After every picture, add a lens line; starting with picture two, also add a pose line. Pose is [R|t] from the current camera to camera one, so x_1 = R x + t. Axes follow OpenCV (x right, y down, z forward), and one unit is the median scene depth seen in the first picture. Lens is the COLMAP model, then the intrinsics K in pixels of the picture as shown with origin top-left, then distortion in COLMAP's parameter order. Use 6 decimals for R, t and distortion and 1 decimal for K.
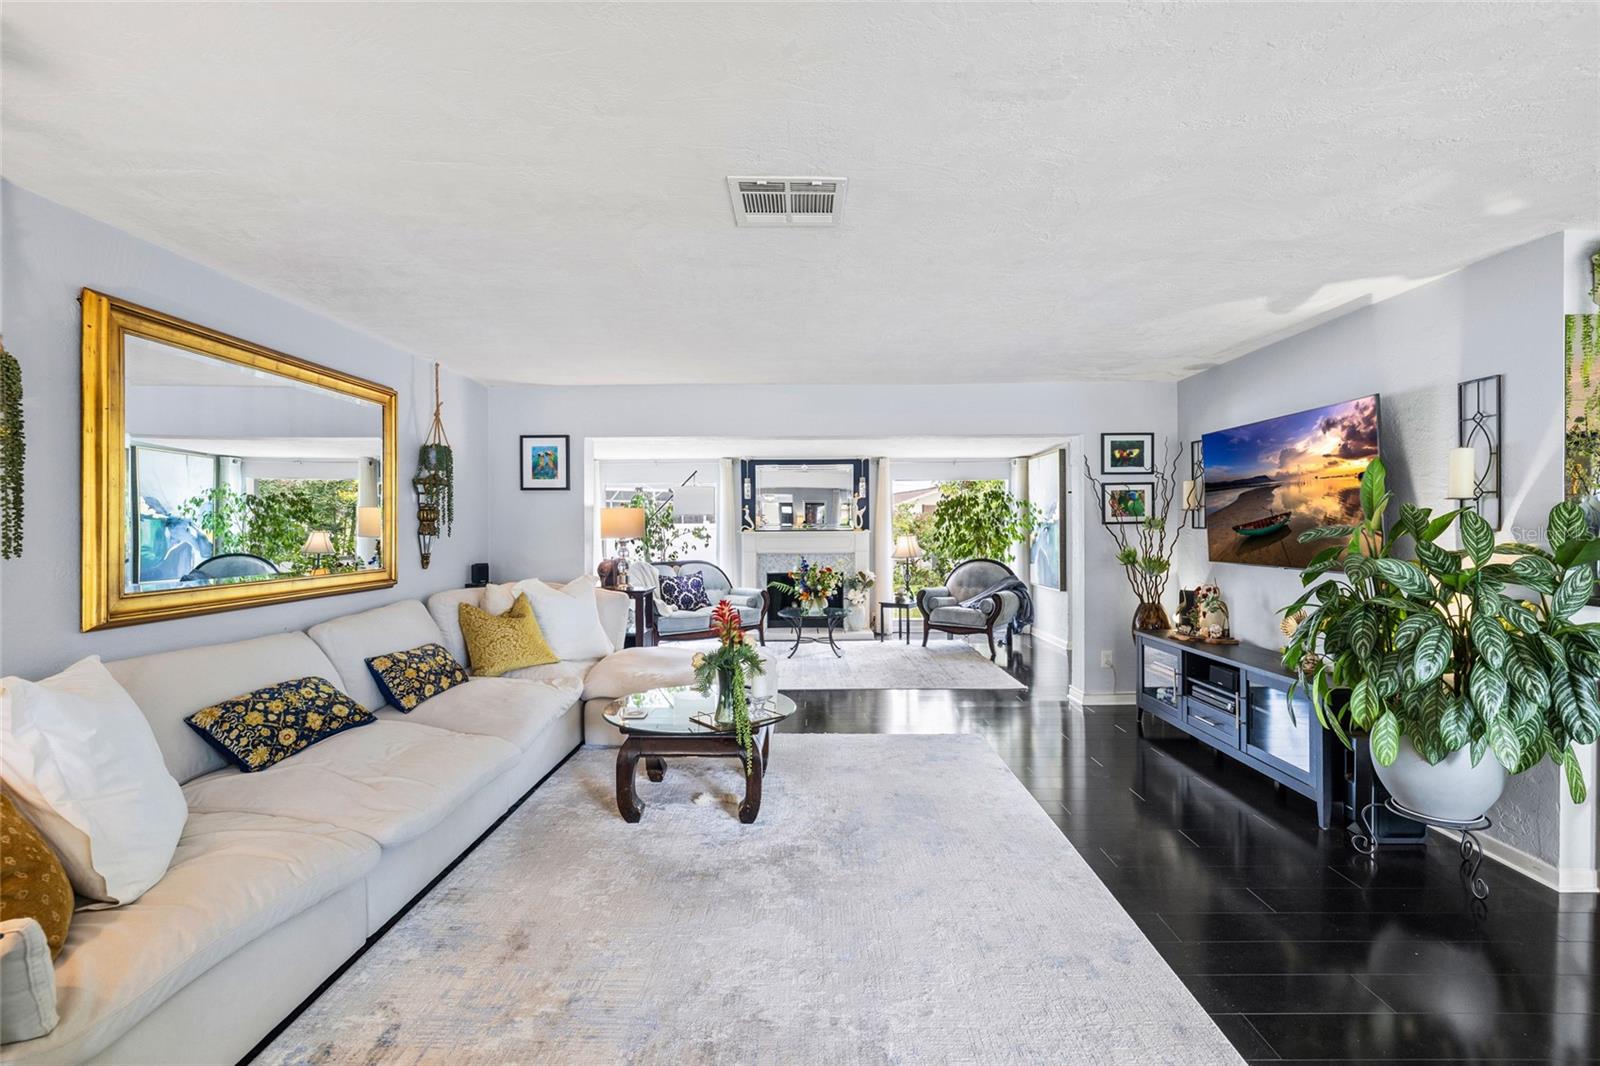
lens RADIAL K [[727.2, 0, 796.9], [0, 727.2, 529.0], [0, 0, 1]] dist [0.001400, 0.000421]
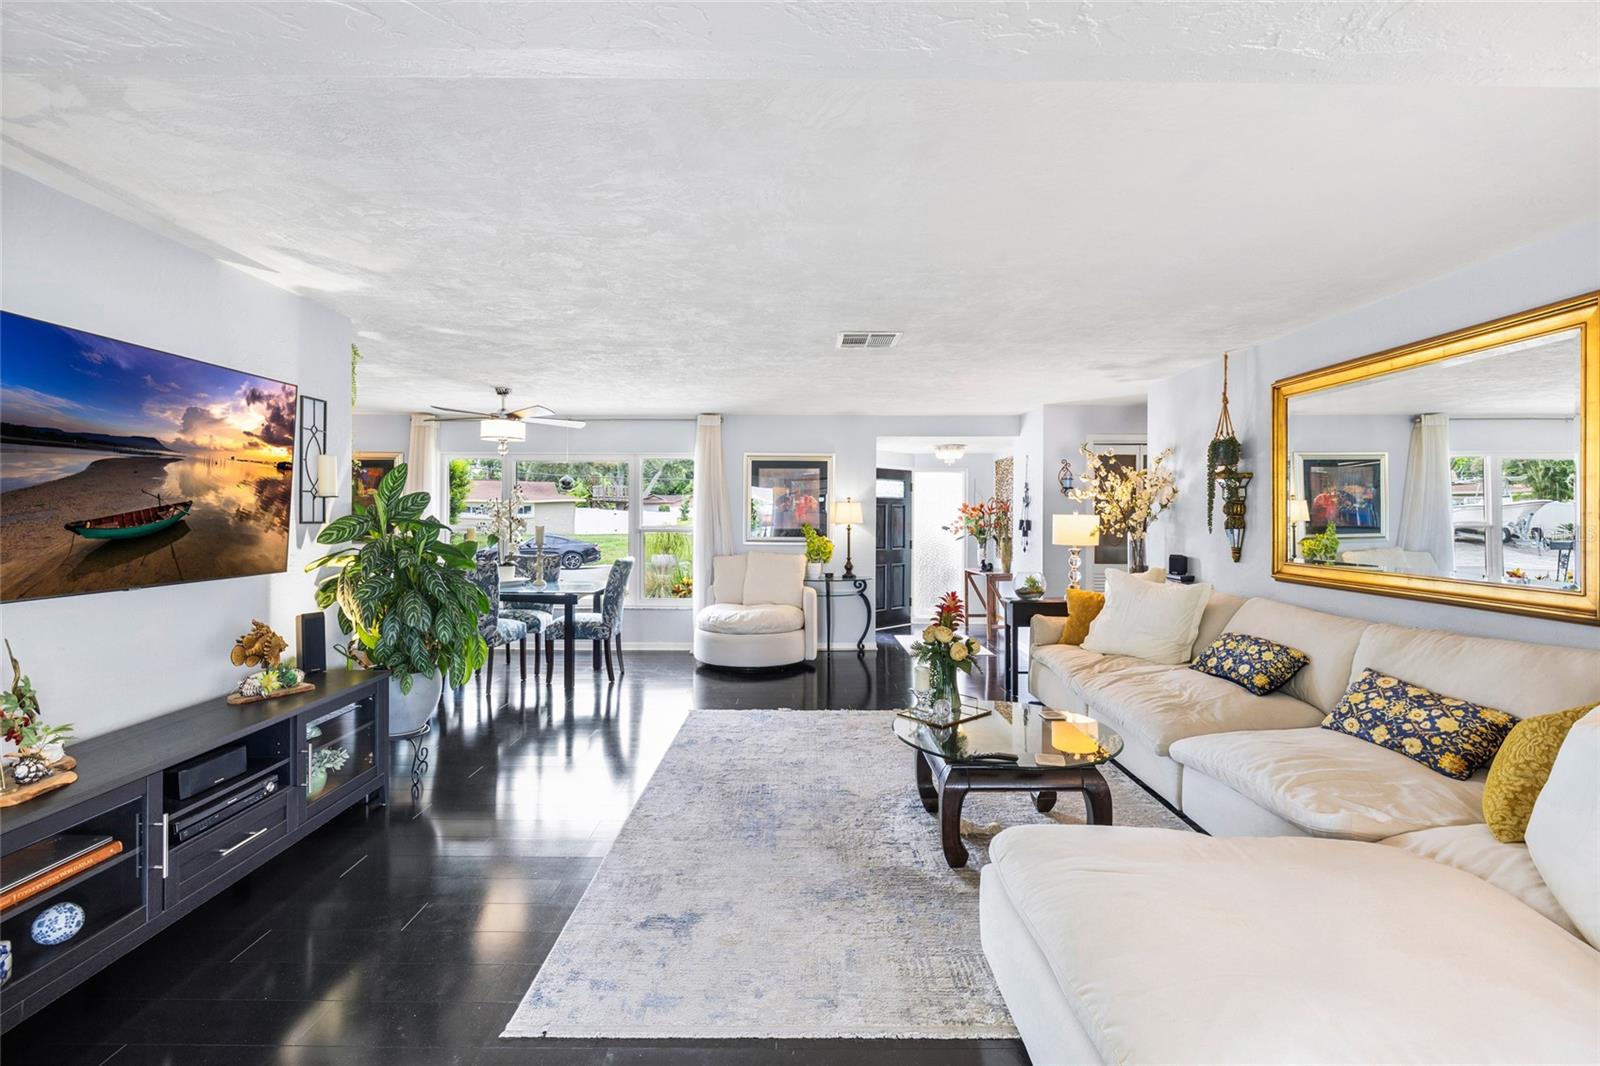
lens RADIAL K [[766.3, 0, 741.8], [0, 766.3, 517.2], [0, 0, 1]] dist [-0.036029, -0.000615]
pose [[-0.999949, -0.000994, -0.010032, 0.161076], [-0.001103, 0.999940, 0.010908, -0.014960], [0.010021, 0.010919, -0.999890, 1.616093]]
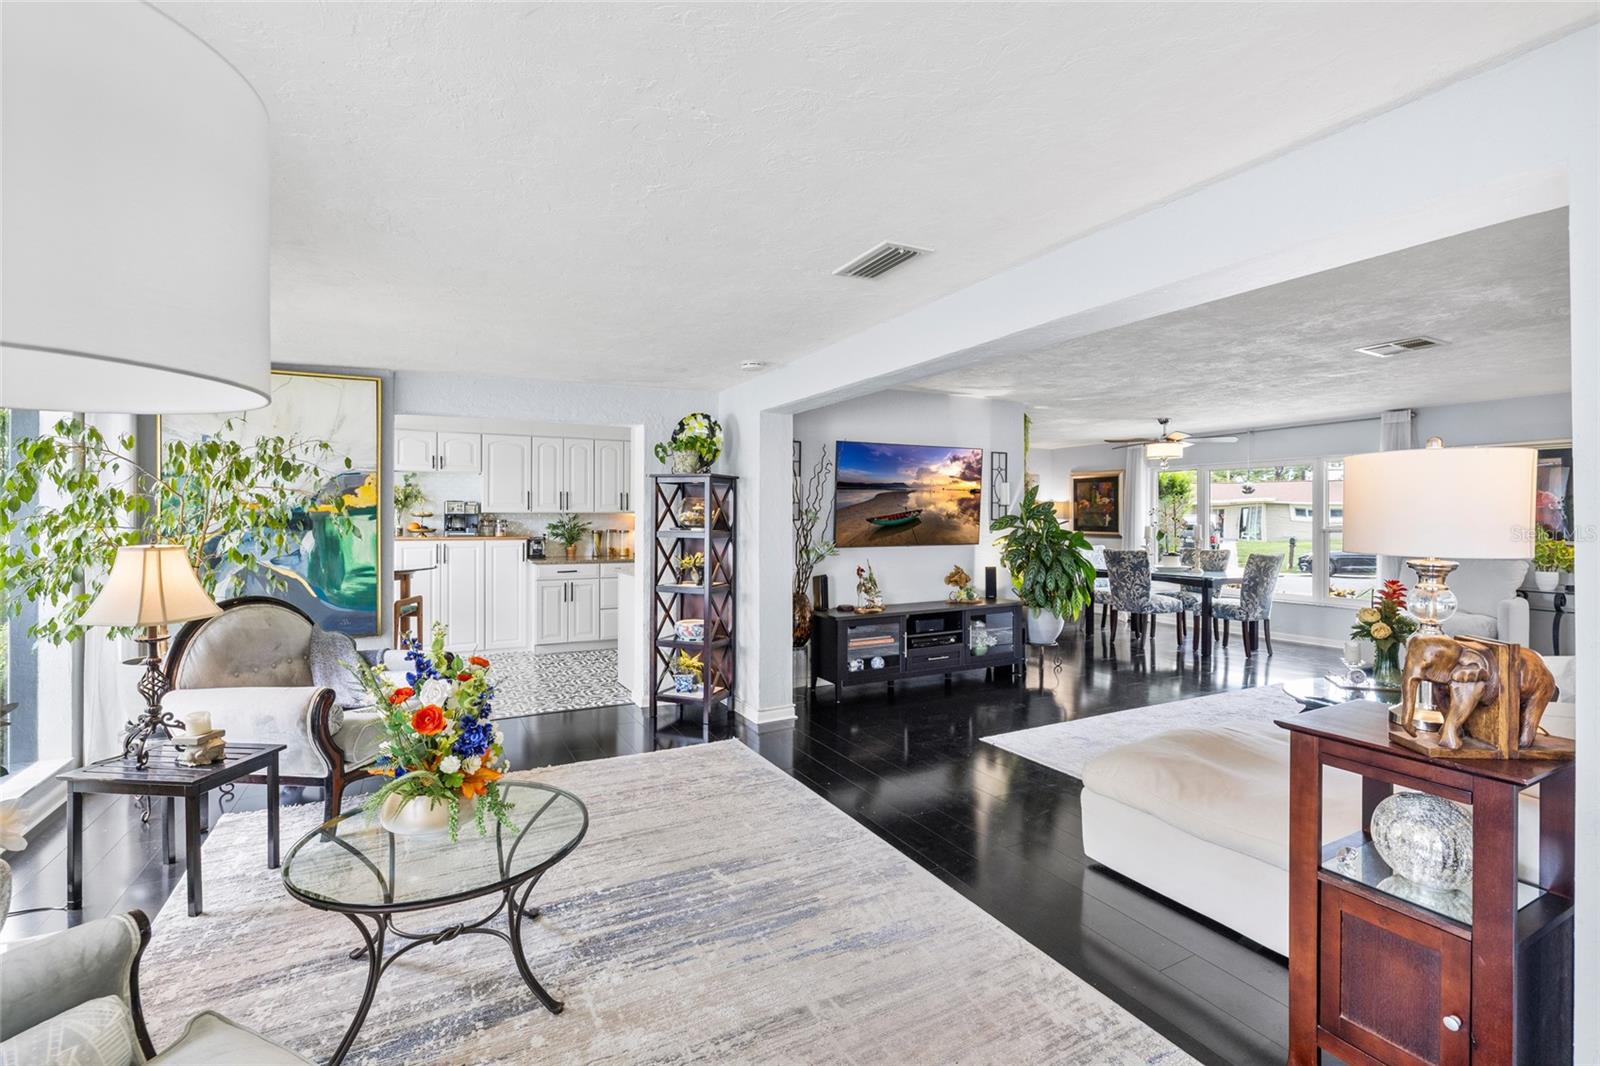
lens RADIAL K [[726.5, 0, 802.6], [0, 726.5, 516.8], [0, 0, 1]] dist [-0.001620, 0.000524]
pose [[-0.476958, 0.004552, 0.878914, -0.517749], [0.007450, 0.999972, -0.001136, -0.006796], [-0.878895, 0.006006, -0.476978, 1.845988]]
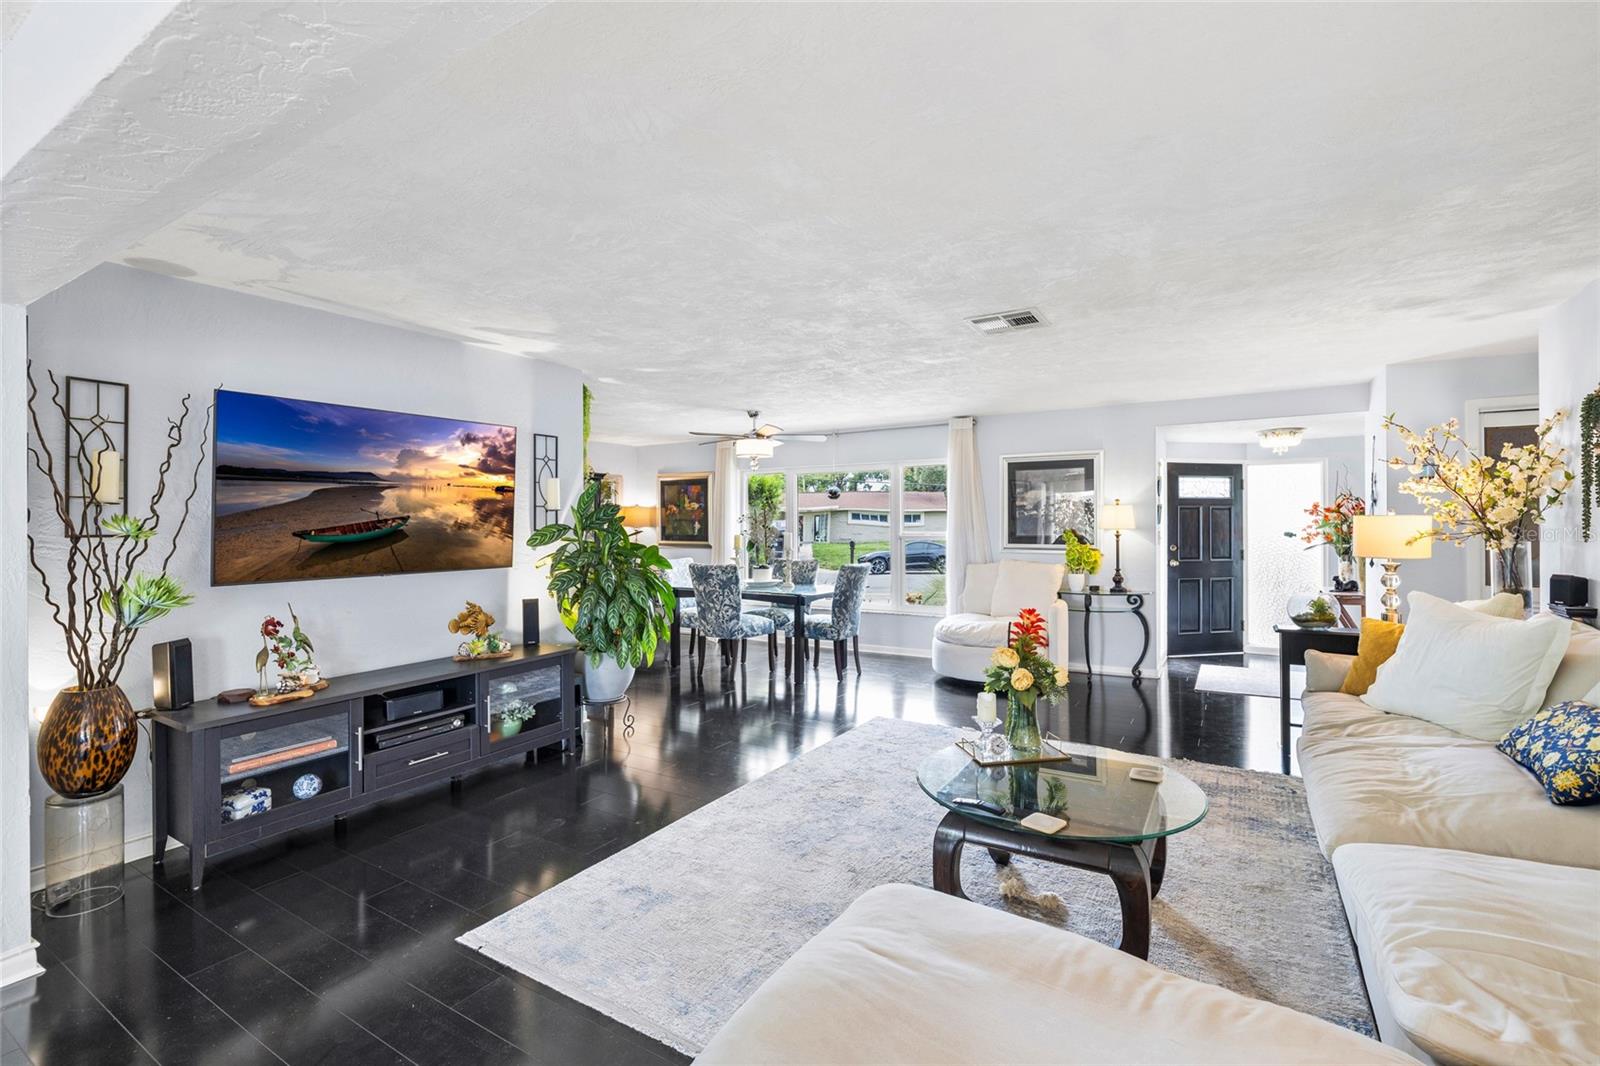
lens RADIAL K [[745.1, 0, 800.0], [0, 745.1, 524.7], [0, 0, 1]] dist [-0.000841, -0.000610]
pose [[-0.853358, 0.008477, 0.521256, -0.259740], [0.013480, 0.999892, 0.005806, -0.009341], [-0.521151, 0.011981, -0.853381, 1.485426]]
